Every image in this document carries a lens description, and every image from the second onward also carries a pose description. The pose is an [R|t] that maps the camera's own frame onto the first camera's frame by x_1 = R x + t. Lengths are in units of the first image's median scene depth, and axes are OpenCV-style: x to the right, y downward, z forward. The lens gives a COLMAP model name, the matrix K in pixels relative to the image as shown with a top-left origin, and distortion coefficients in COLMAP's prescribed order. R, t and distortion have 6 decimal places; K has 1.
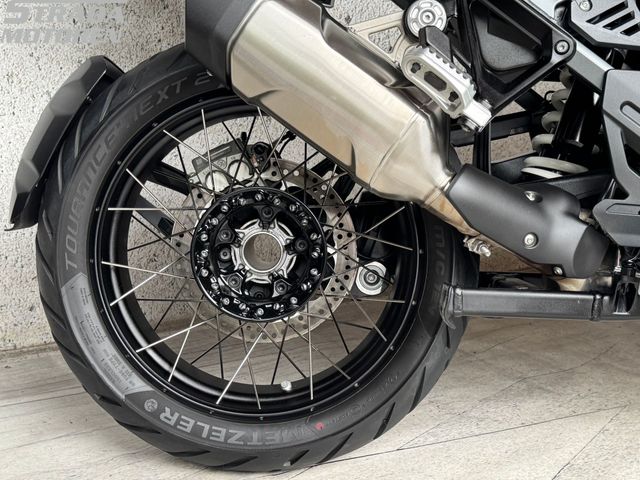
lens RADIAL K [[834.4, 0, 320.0], [0, 834.4, 240.0], [0, 0, 1]] dist [0.211876, -0.536400]
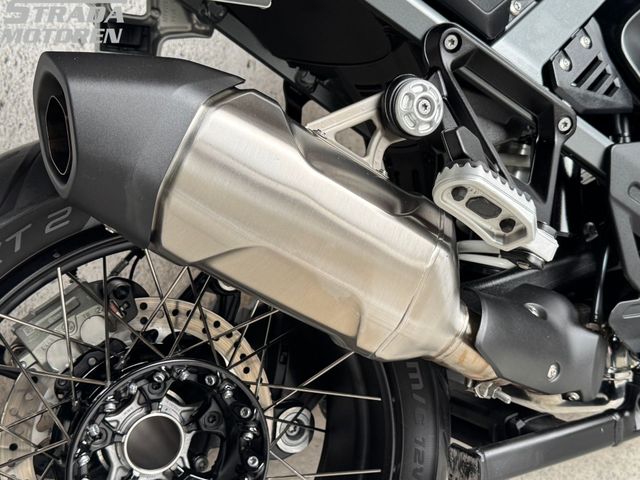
lens RADIAL K [[834.4, 0, 320.0], [0, 834.4, 240.0], [0, 0, 1]] dist [0.211876, -0.536400]
pose [[0.889726, -0.170256, 0.423558, -0.253314], [0.153081, 0.985399, 0.074536, -0.212378], [-0.430063, -0.001478, 0.902798, 0.396537]]
